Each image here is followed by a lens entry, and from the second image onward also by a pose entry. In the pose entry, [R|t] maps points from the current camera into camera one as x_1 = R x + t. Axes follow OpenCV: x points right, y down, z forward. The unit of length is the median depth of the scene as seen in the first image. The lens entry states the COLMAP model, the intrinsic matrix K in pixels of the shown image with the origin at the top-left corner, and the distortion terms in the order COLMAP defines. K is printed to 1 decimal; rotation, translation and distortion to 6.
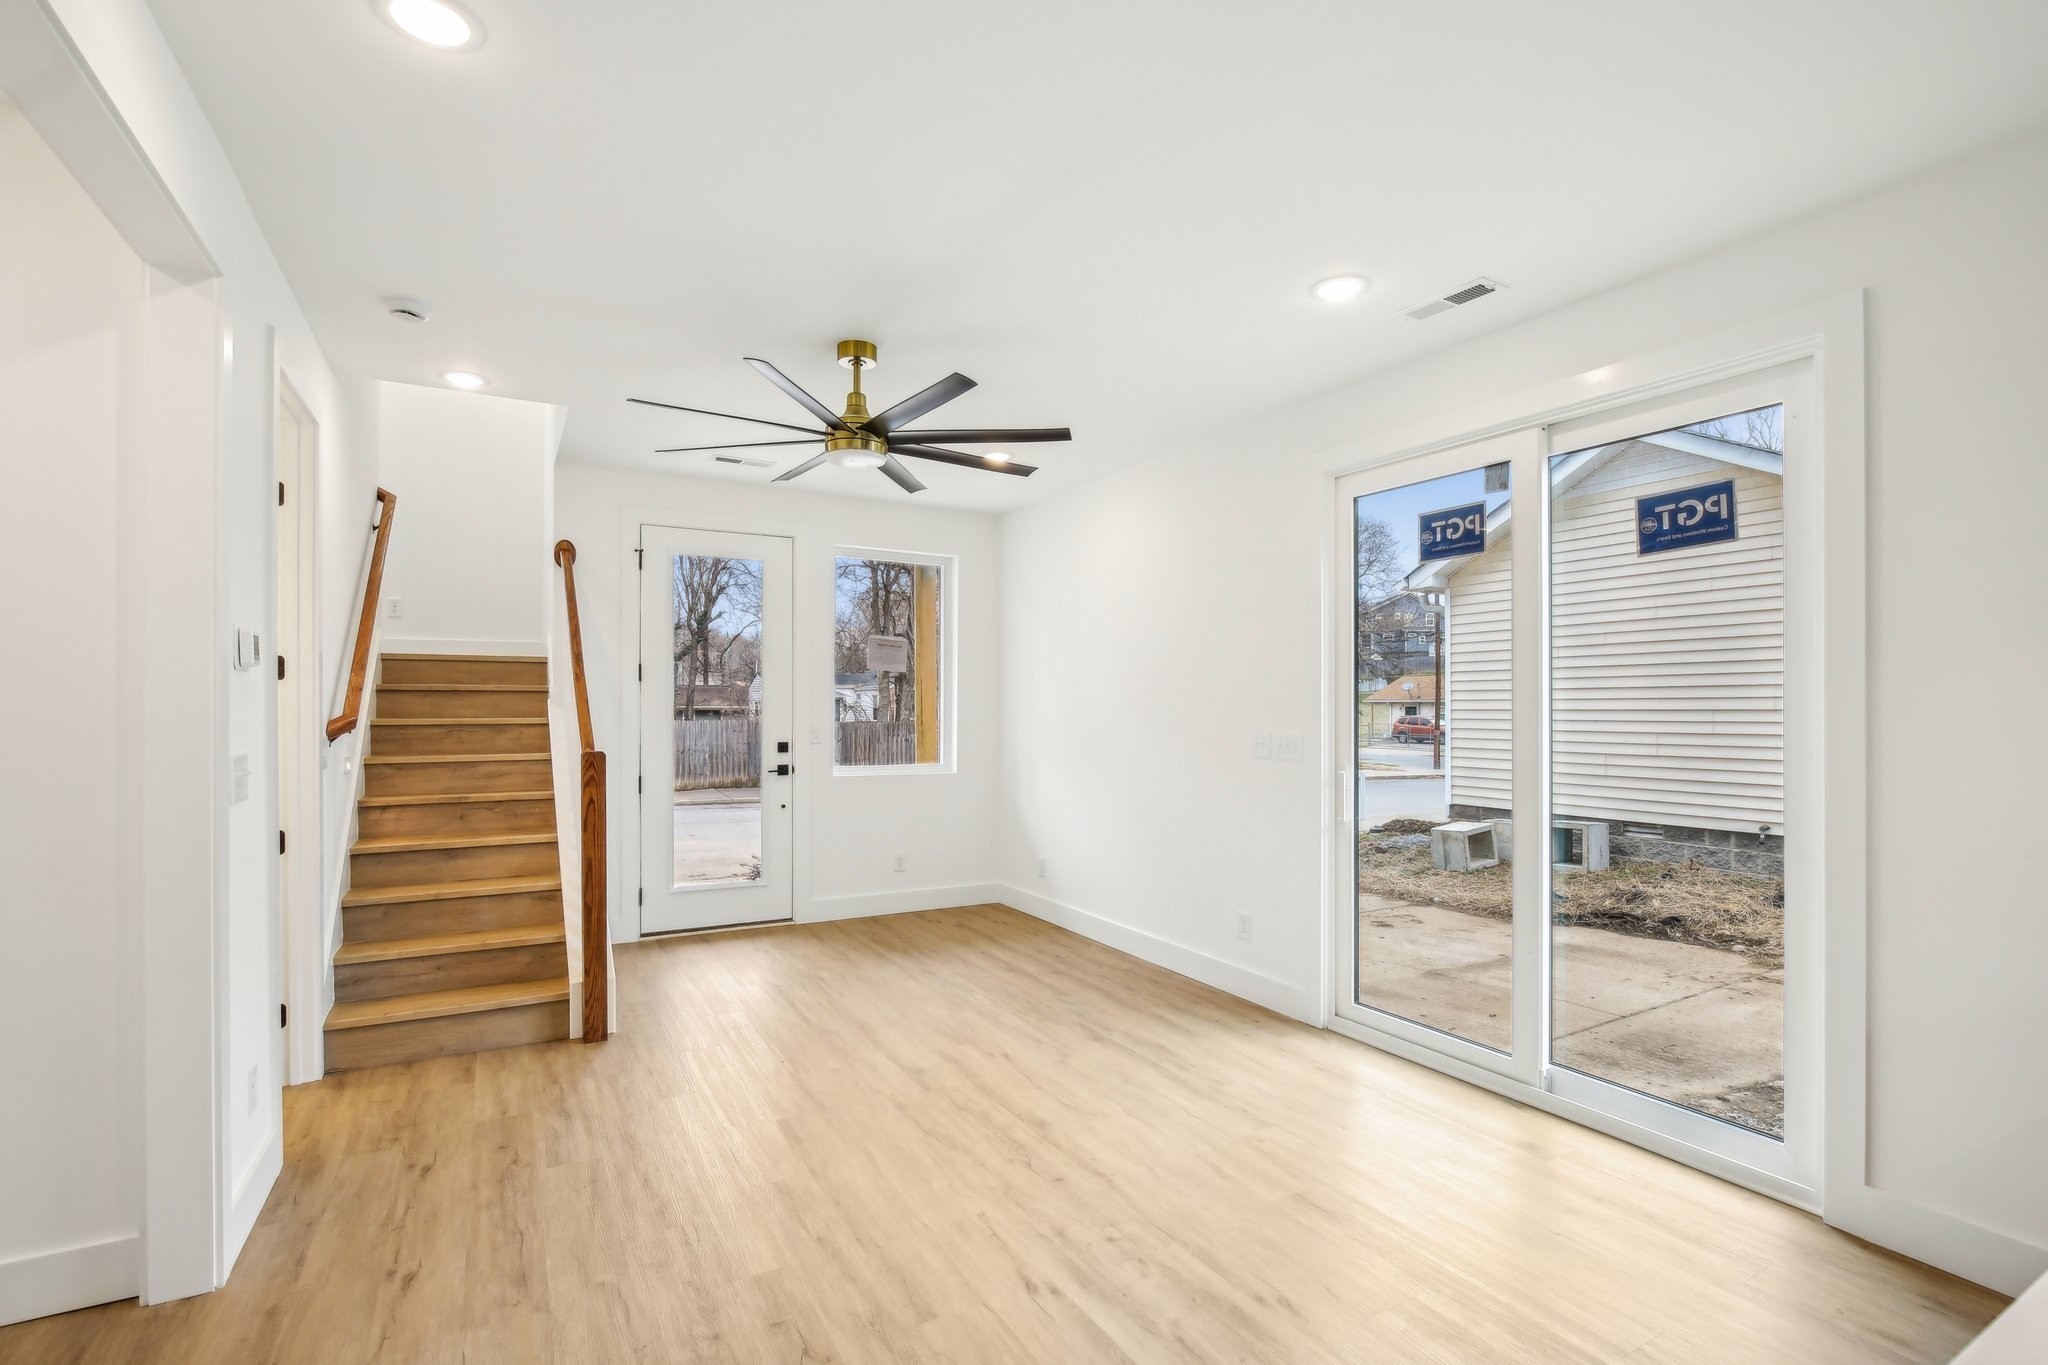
lens RADIAL K [[974.0, 0, 1027.4], [0, 974.0, 703.4], [0, 0, 1]] dist [-0.002902, 0.000263]
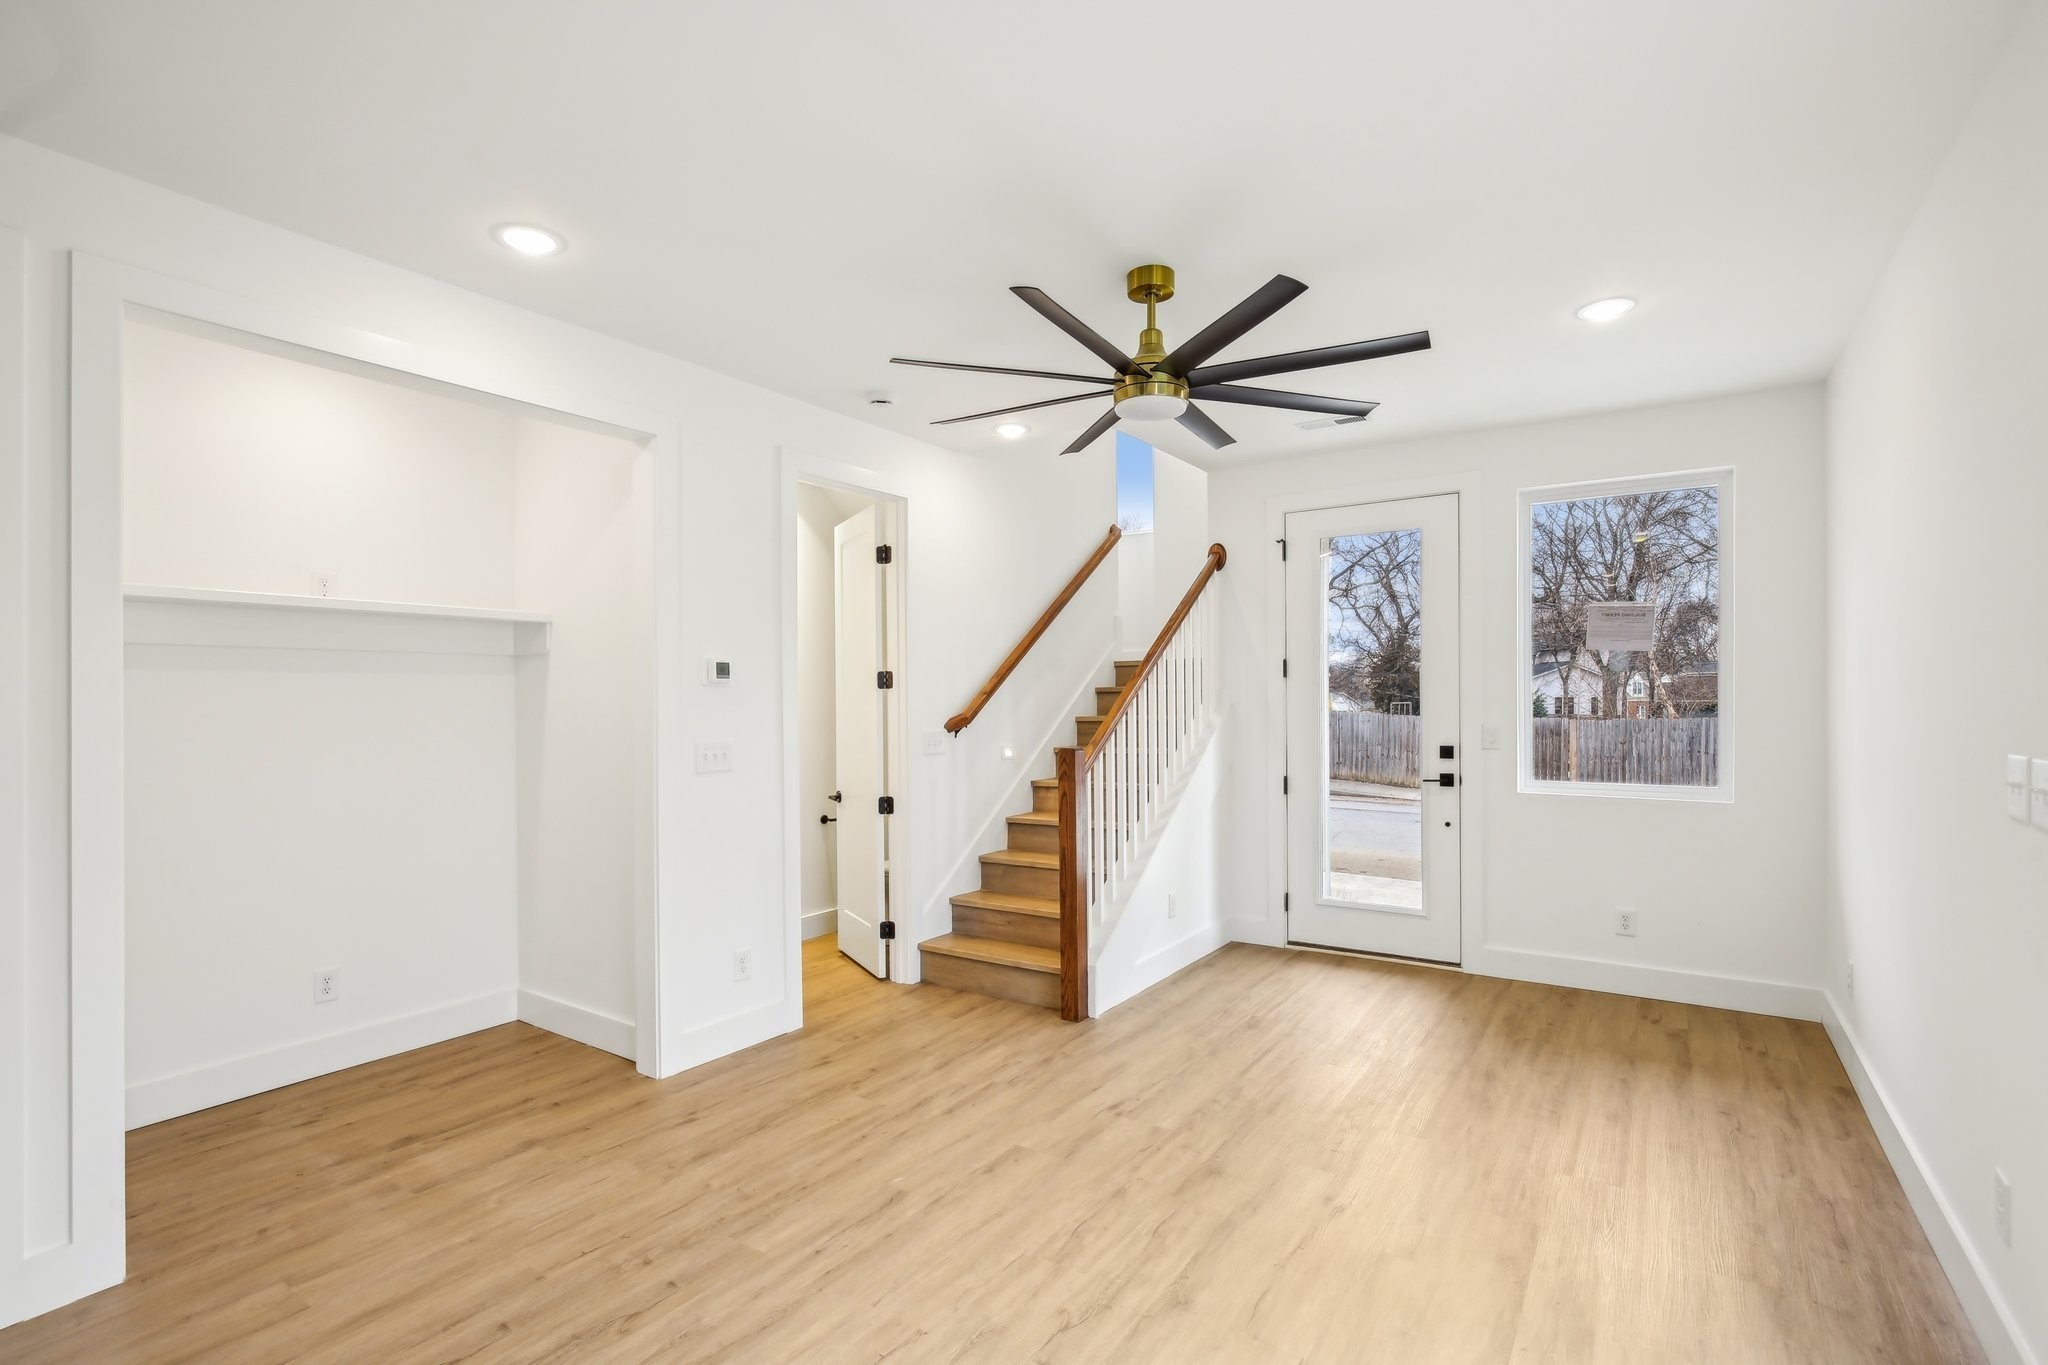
lens RADIAL K [[964.5, 0, 1014.7], [0, 964.5, 711.5], [0, 0, 1]] dist [-0.015910, 0.000515]
pose [[0.440599, 0.002774, -0.897700, 0.509198], [0.010802, 0.999906, 0.008392, 0.000603], [0.897639, -0.013394, 0.440528, 0.525489]]
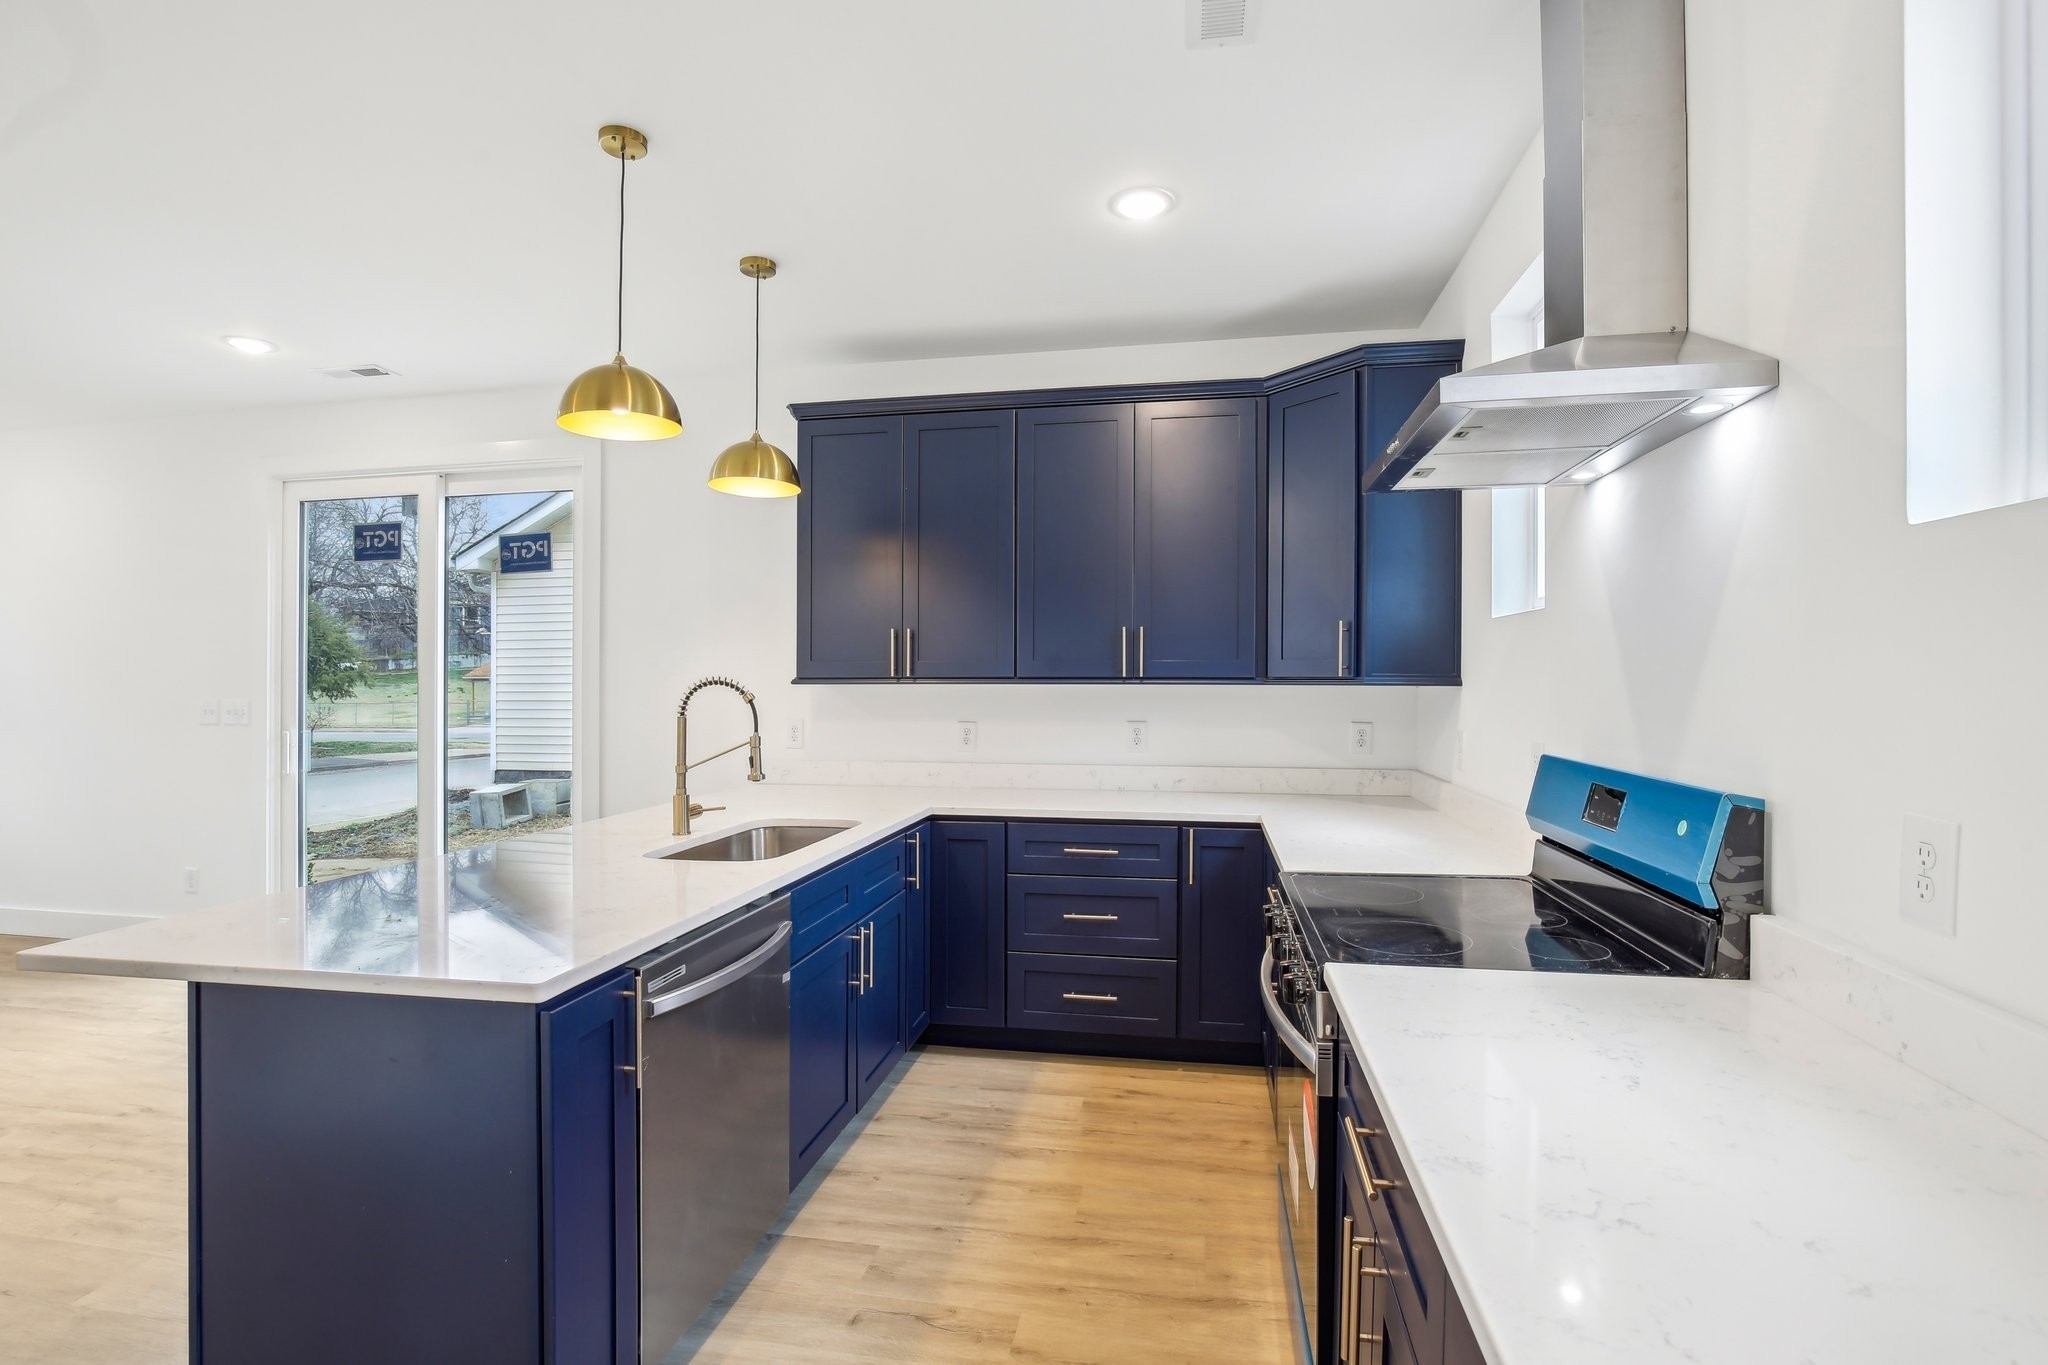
lens RADIAL K [[981.5, 0, 1019.4], [0, 981.5, 678.5], [0, 0, 1]] dist [-0.001739, 0.000531]
pose [[0.671855, -0.000089, 0.740683, 0.042660], [0.001563, 0.999998, -0.001297, 0.009474], [-0.740681, 0.002029, 0.671854, -0.511533]]
